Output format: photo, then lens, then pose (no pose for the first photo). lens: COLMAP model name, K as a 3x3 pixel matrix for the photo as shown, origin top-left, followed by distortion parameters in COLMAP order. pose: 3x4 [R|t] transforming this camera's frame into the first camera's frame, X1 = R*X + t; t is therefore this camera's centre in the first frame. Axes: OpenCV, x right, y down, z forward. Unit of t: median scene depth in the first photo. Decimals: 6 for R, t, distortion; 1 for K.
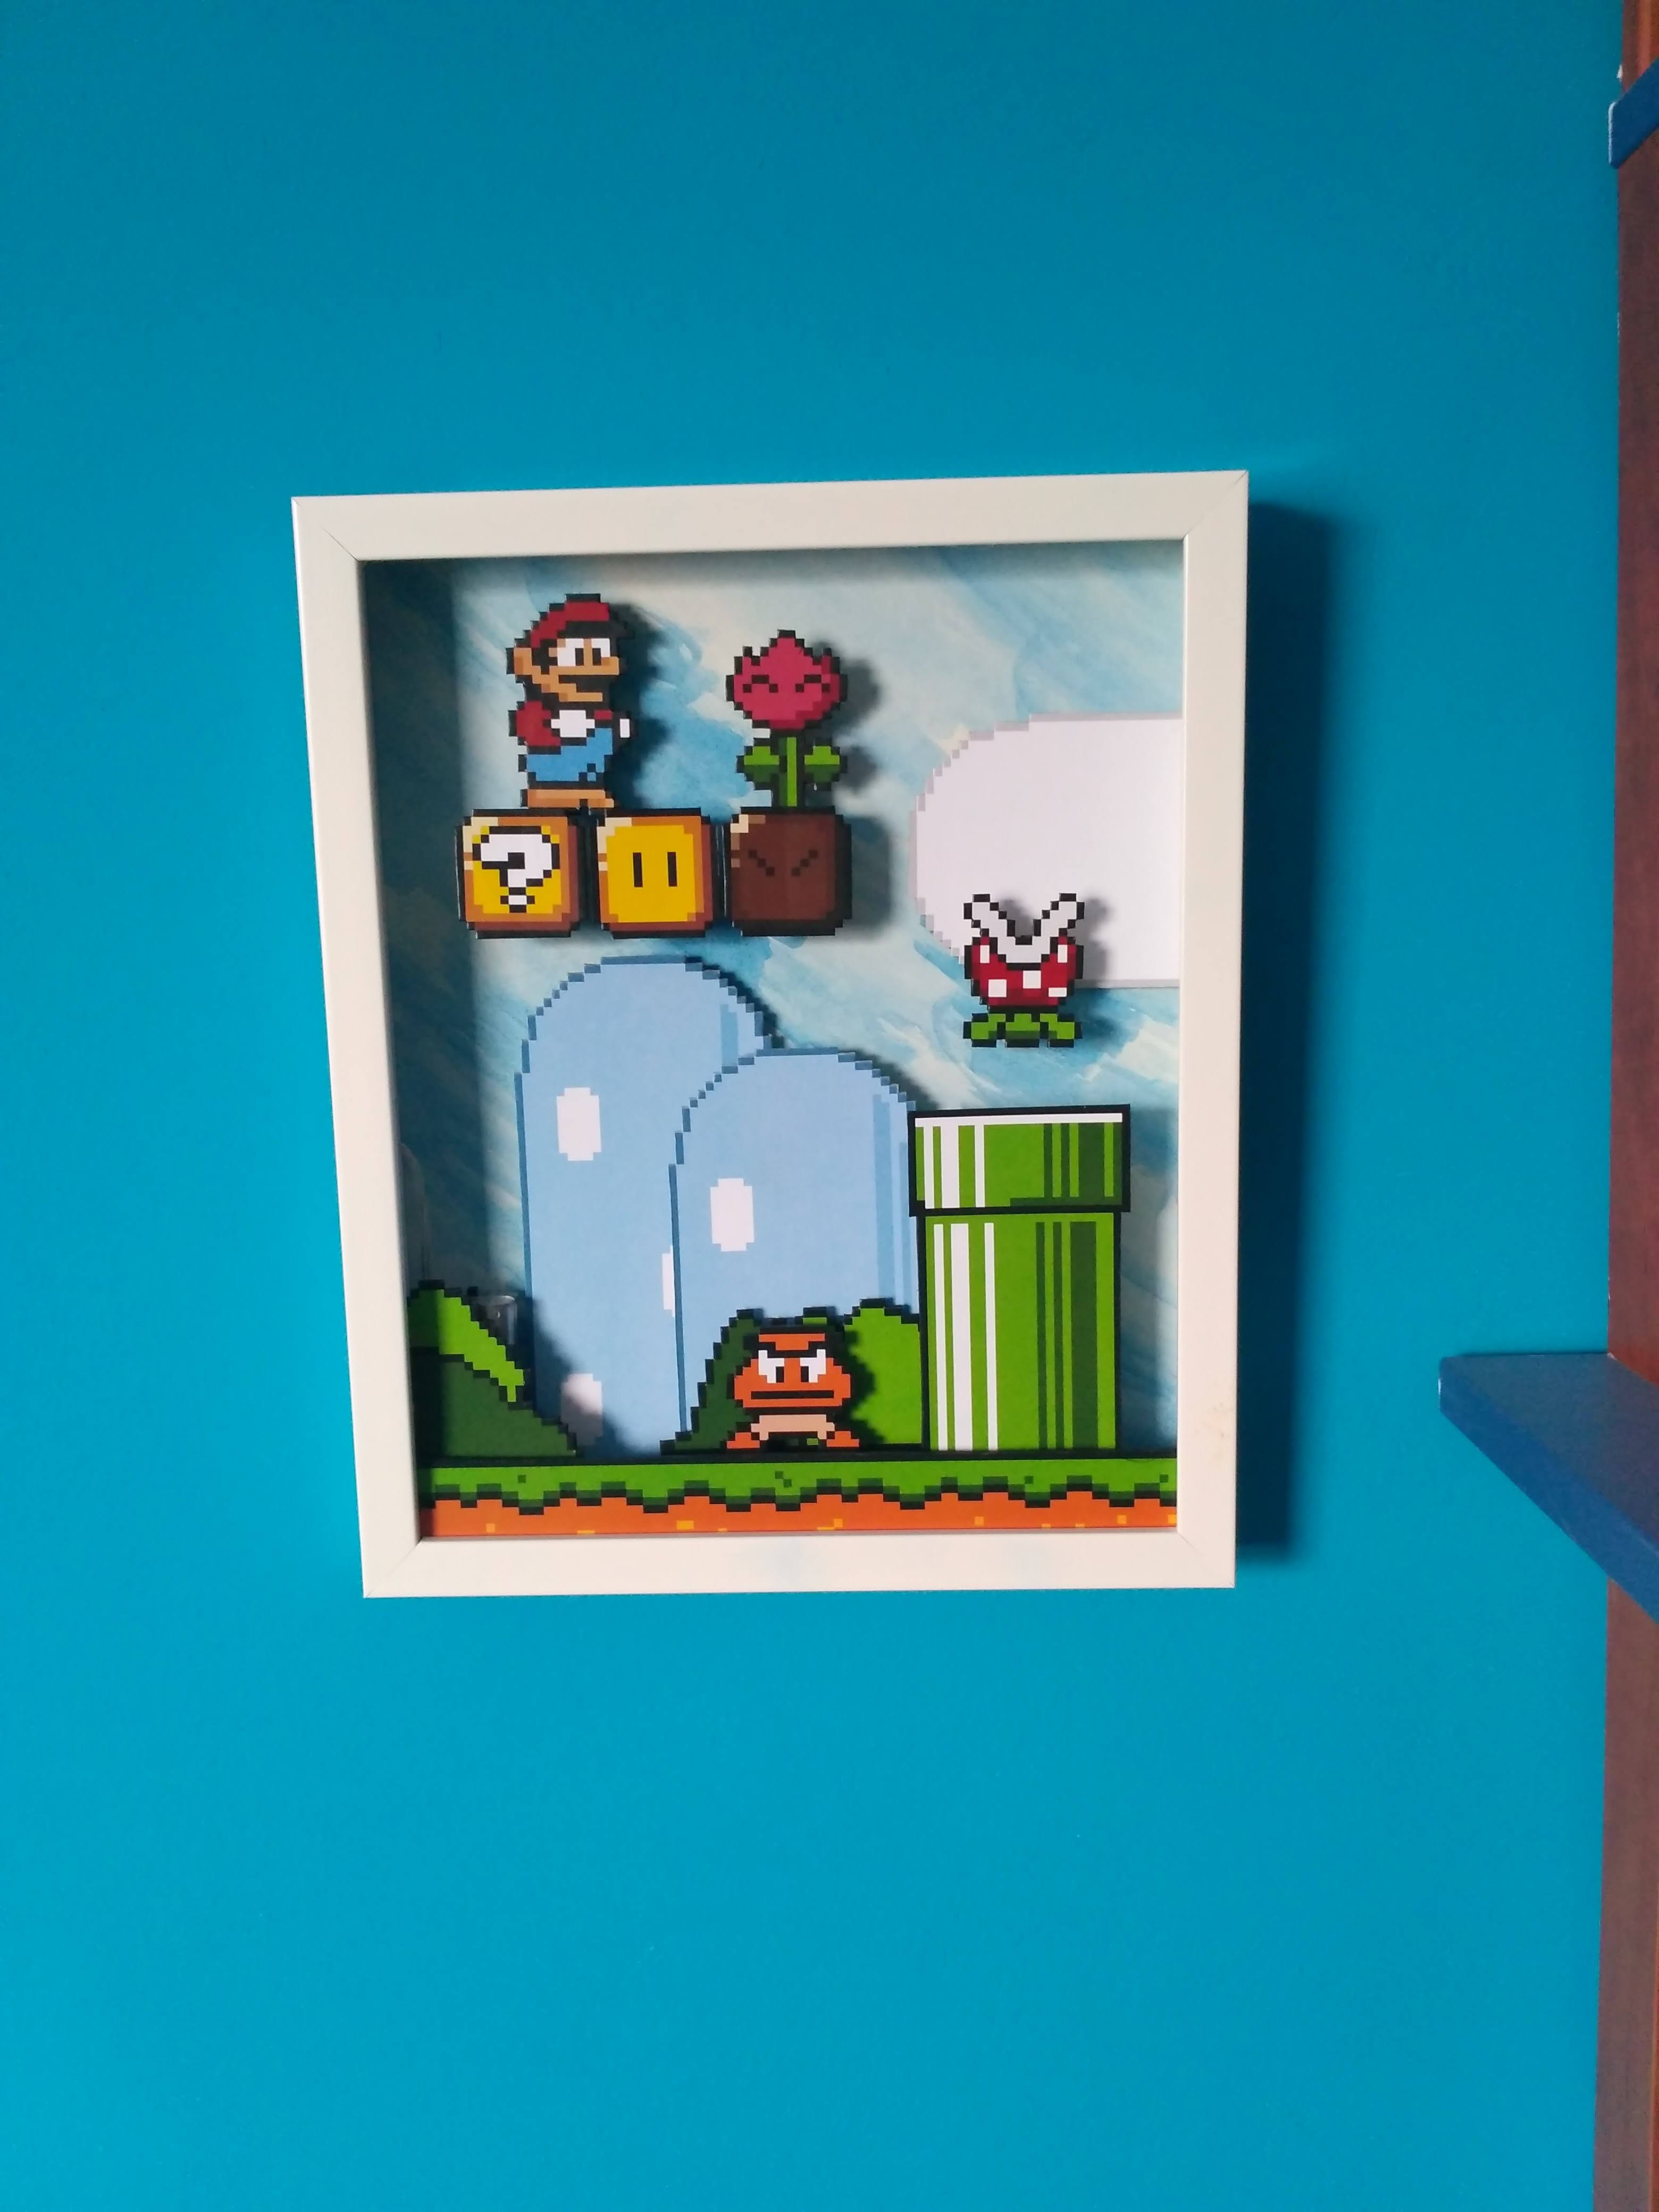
lens RADIAL K [[2101.8, 0, 846.8], [0, 2101.8, 1108.0], [0, 0, 1]] dist [0.075942, -0.253435]
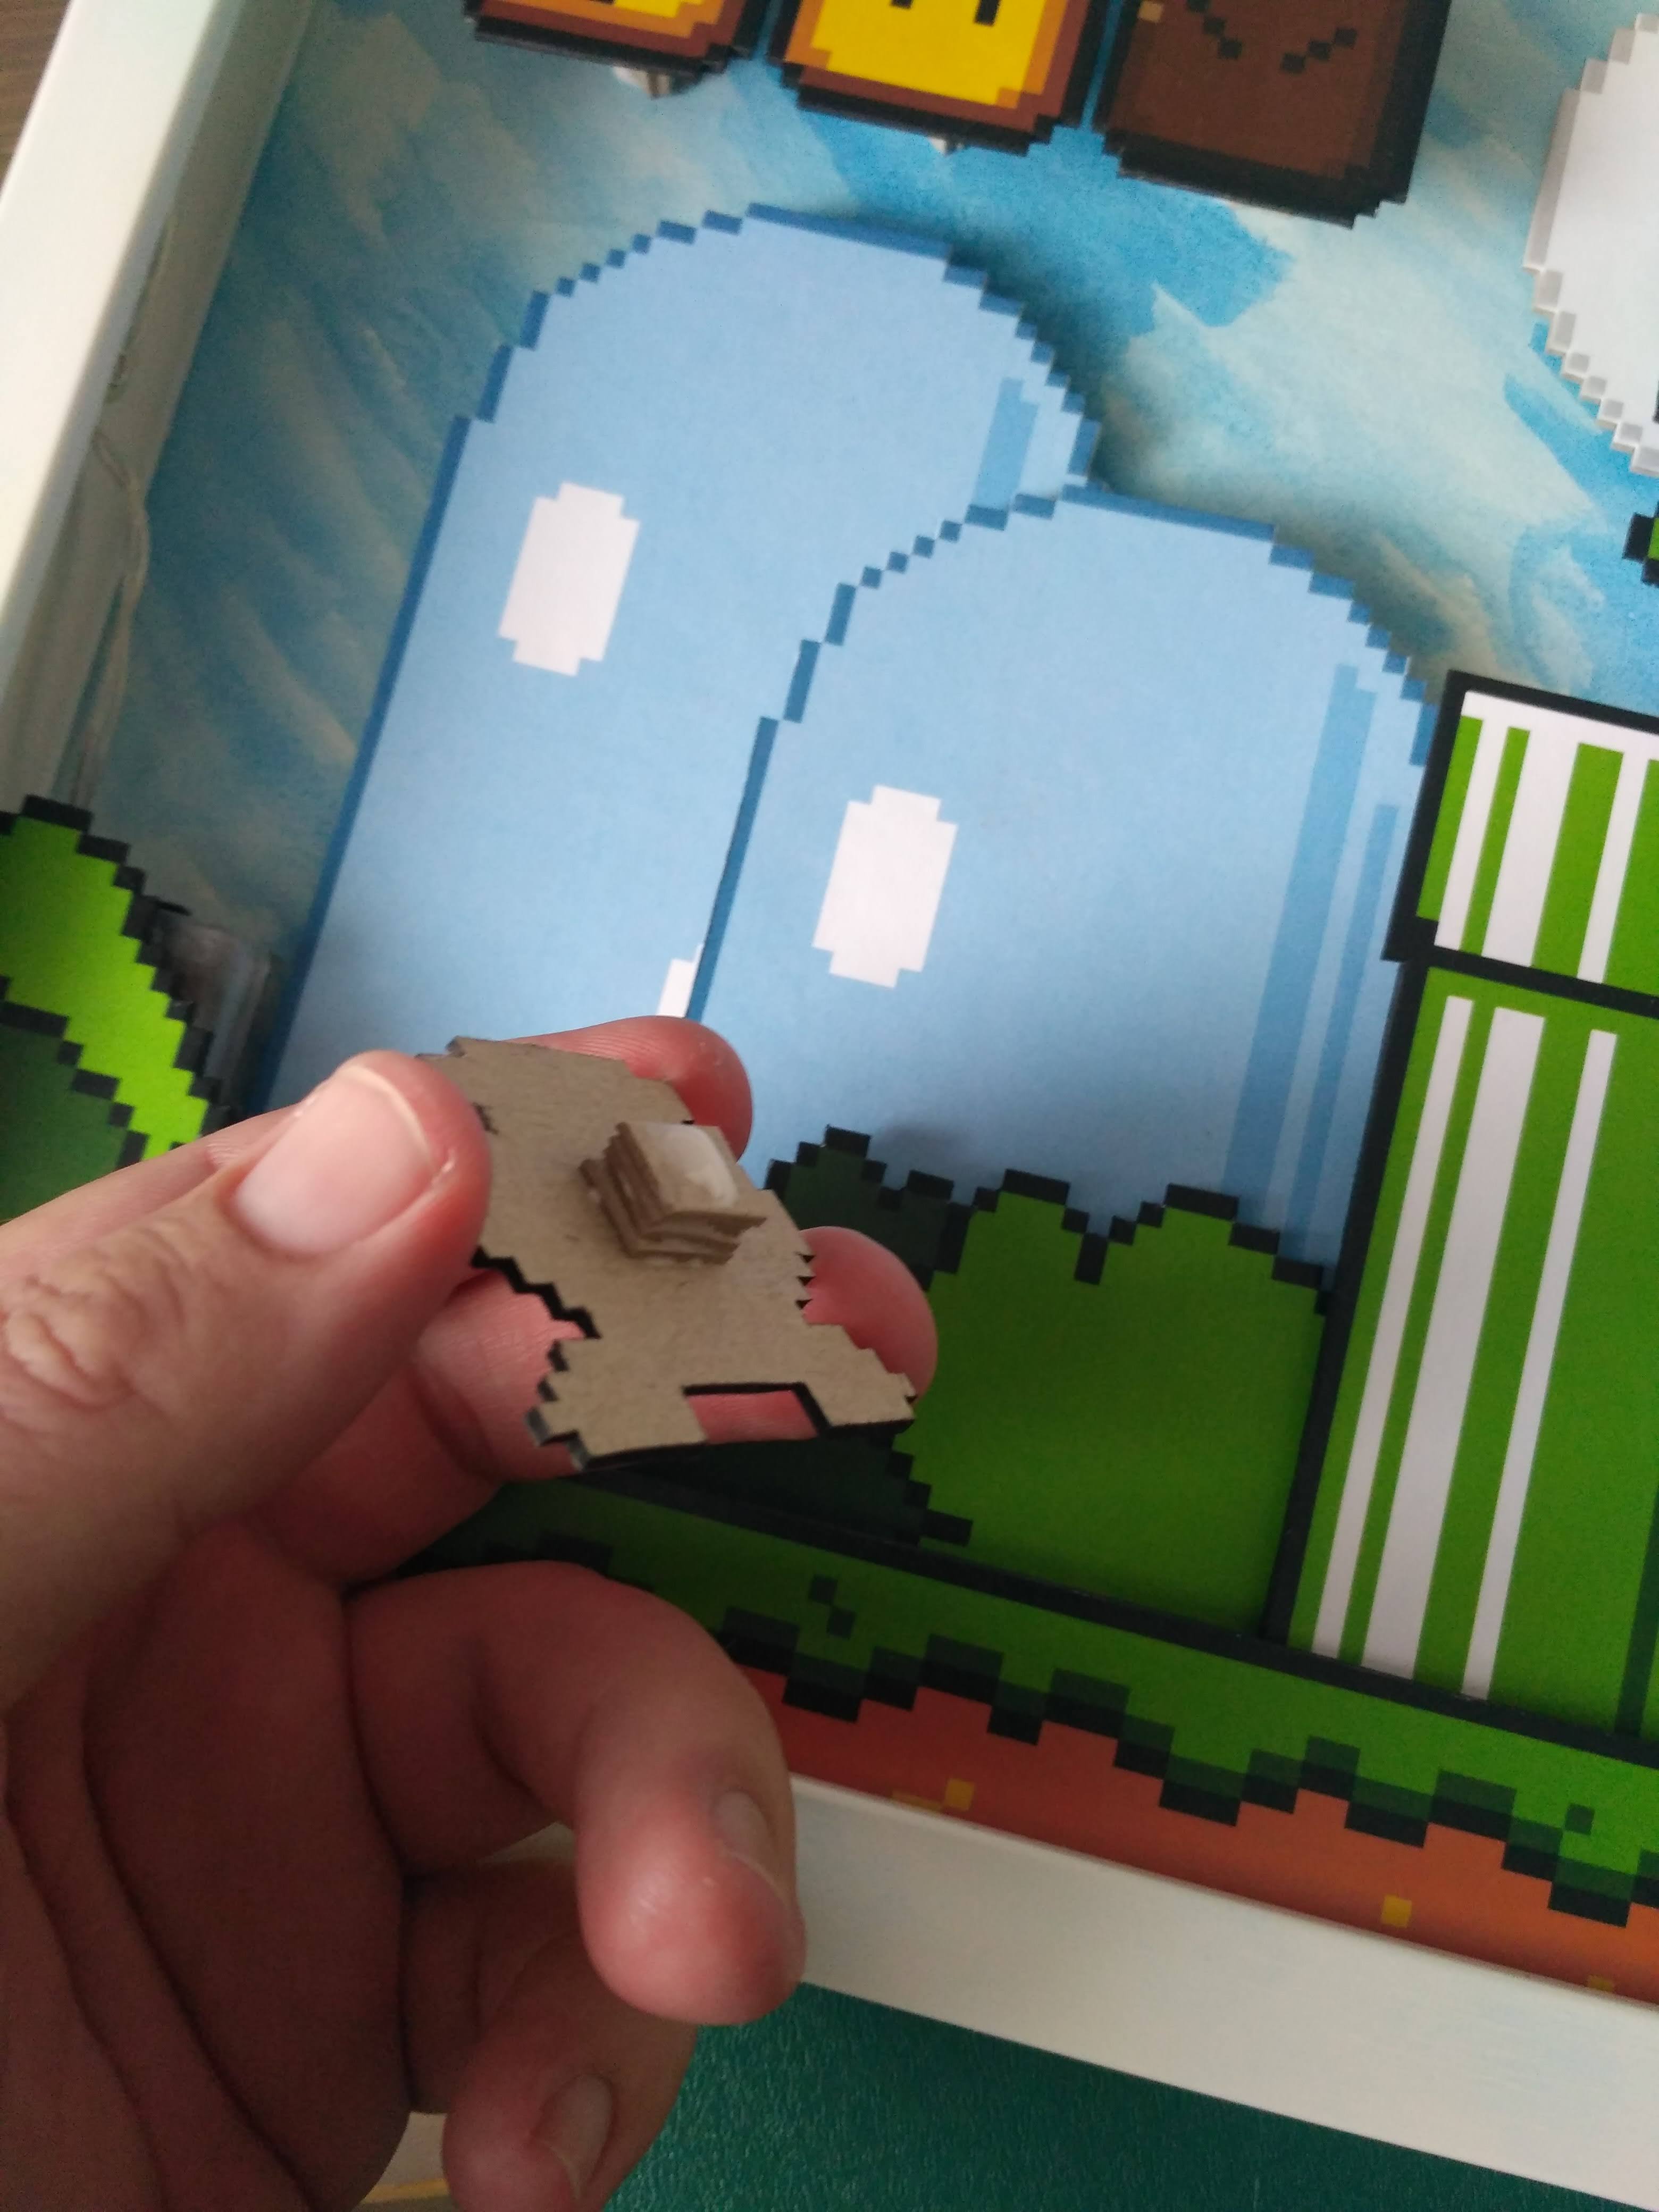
lens RADIAL K [[2051.3, 0, 819.2], [0, 2051.3, 1103.0], [0, 0, 1]] dist [0.077863, -0.210085]
pose [[0.962080, 0.264434, -0.066906, -0.032158], [-0.272279, 0.916356, -0.293524, 0.204468], [-0.016308, 0.300610, 0.953608, 0.687580]]
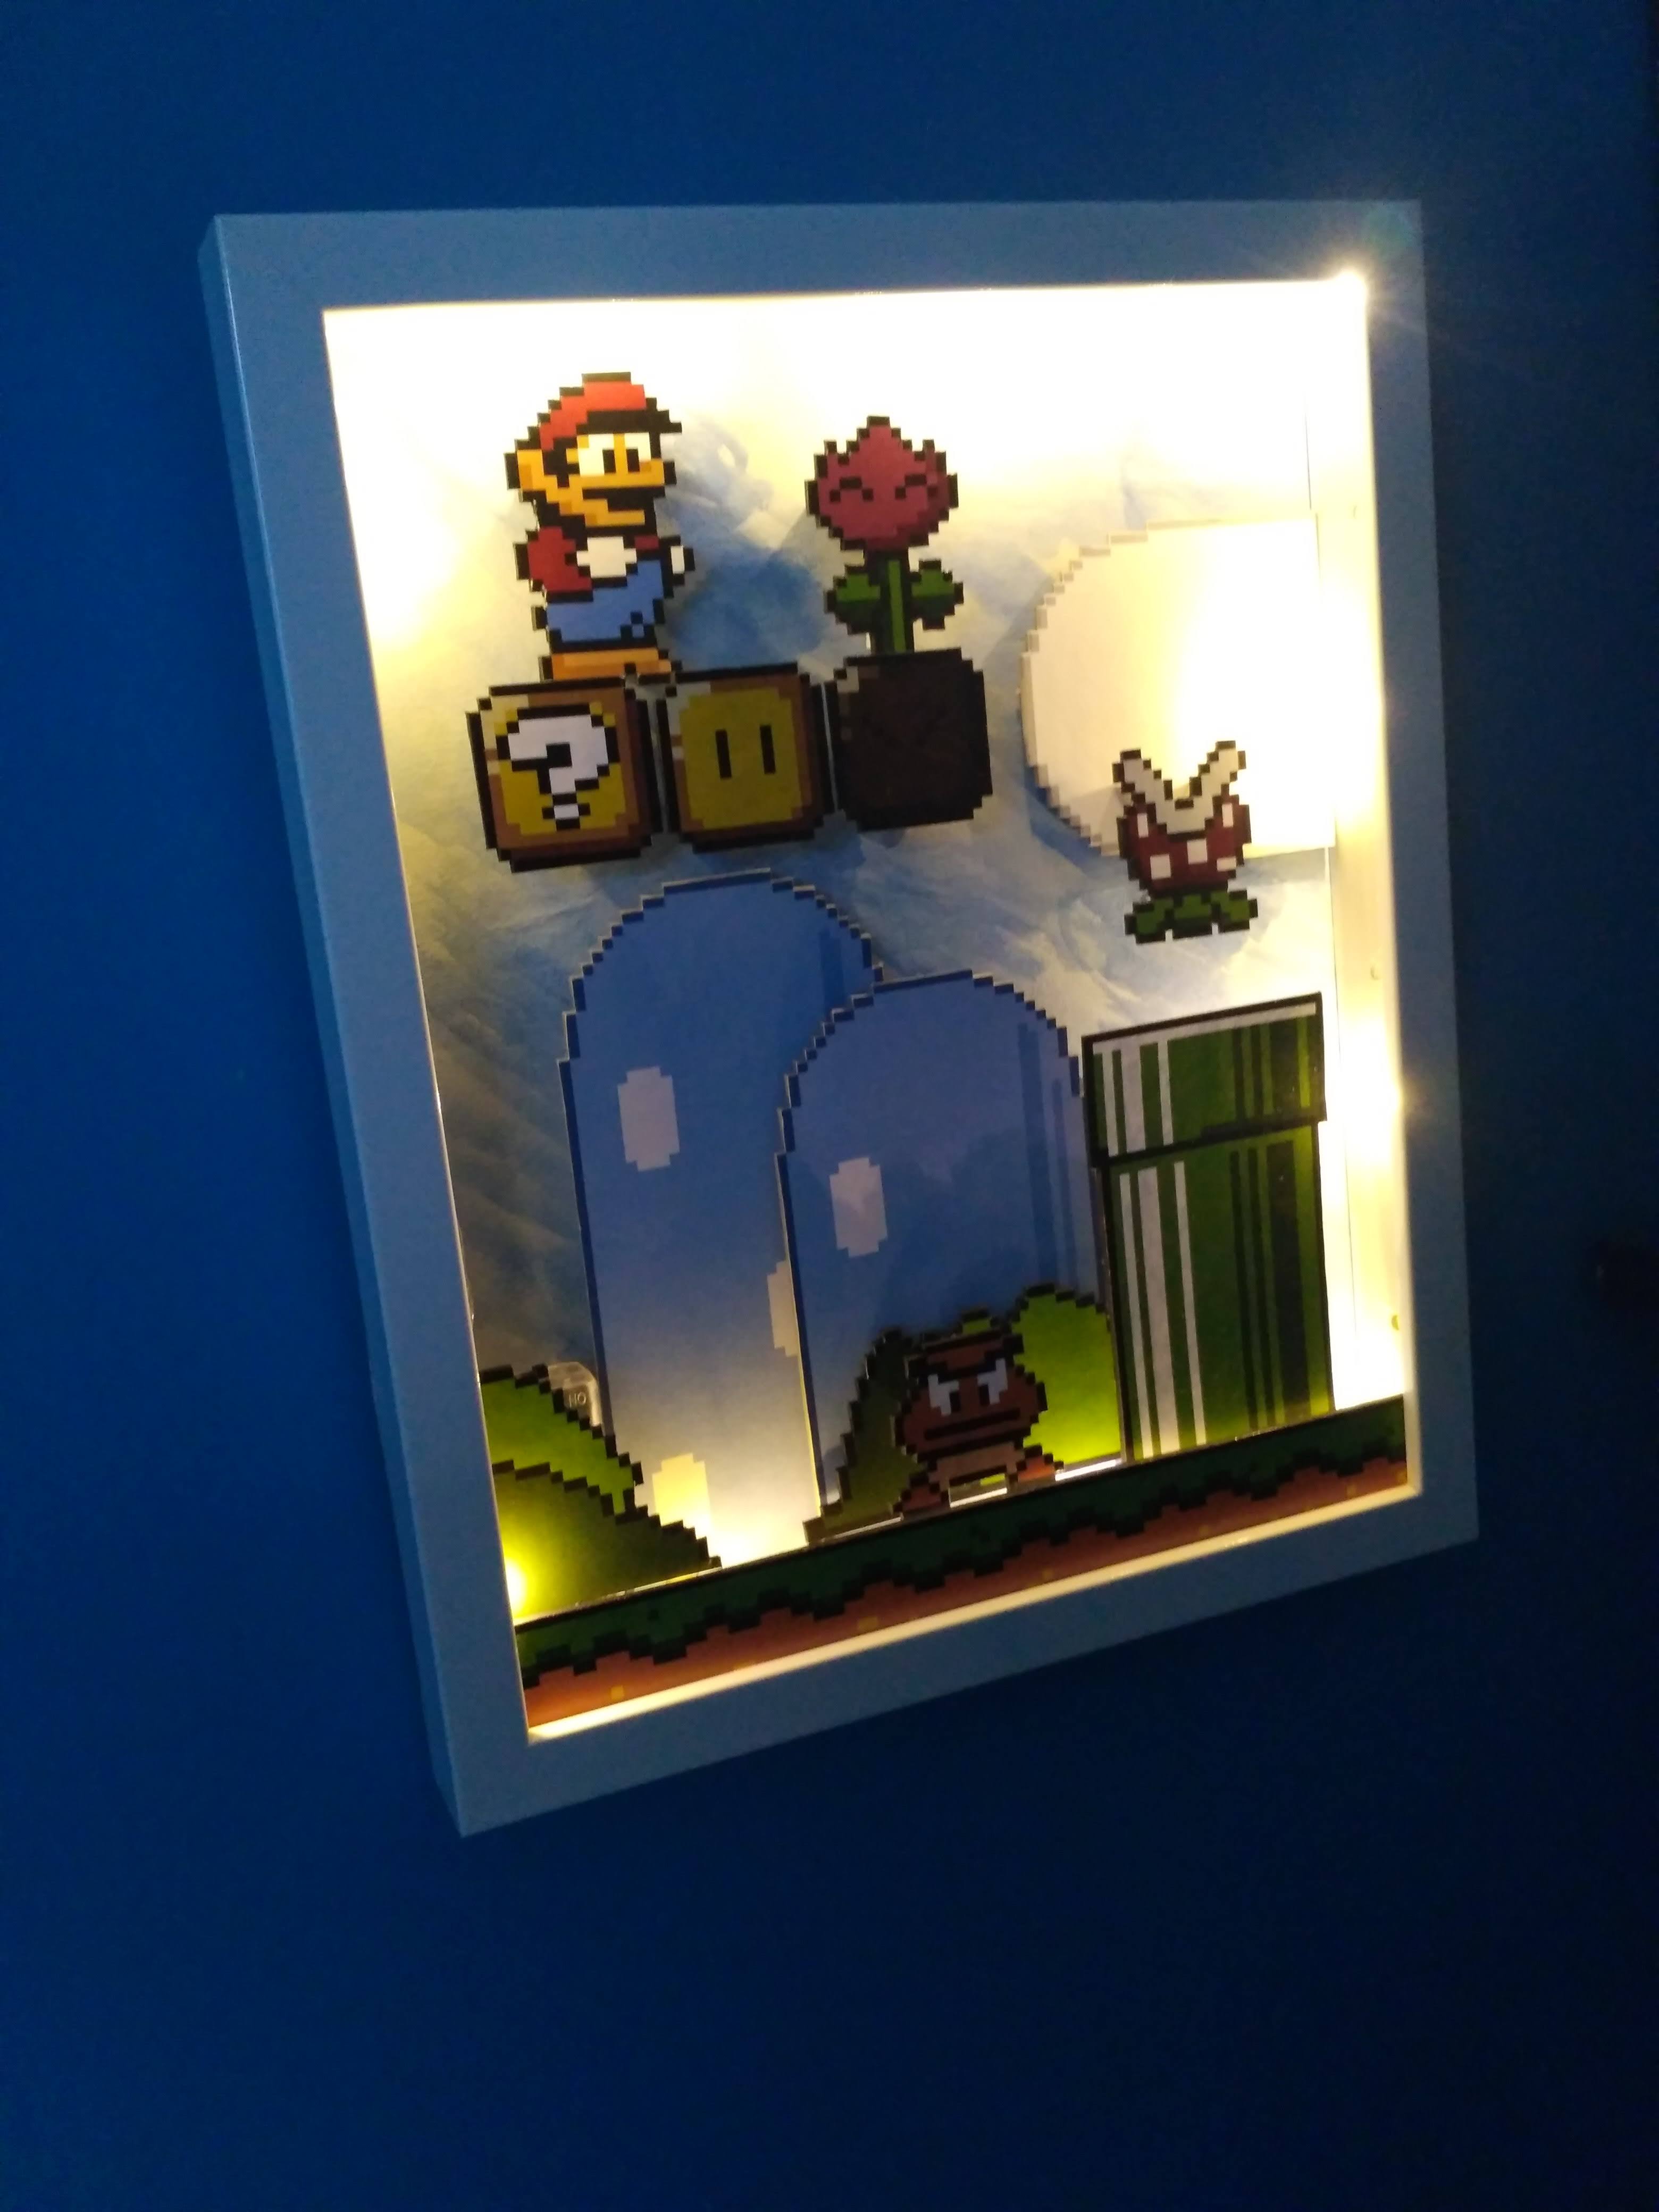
lens RADIAL K [[2101.8, 0, 846.8], [0, 2101.8, 1108.0], [0, 0, 1]] dist [0.075942, -0.253435]
pose [[0.911862, -0.145862, 0.383707, -0.355448], [0.143246, 0.989048, 0.035559, -0.012192], [-0.384692, 0.022540, 0.922770, 0.314929]]
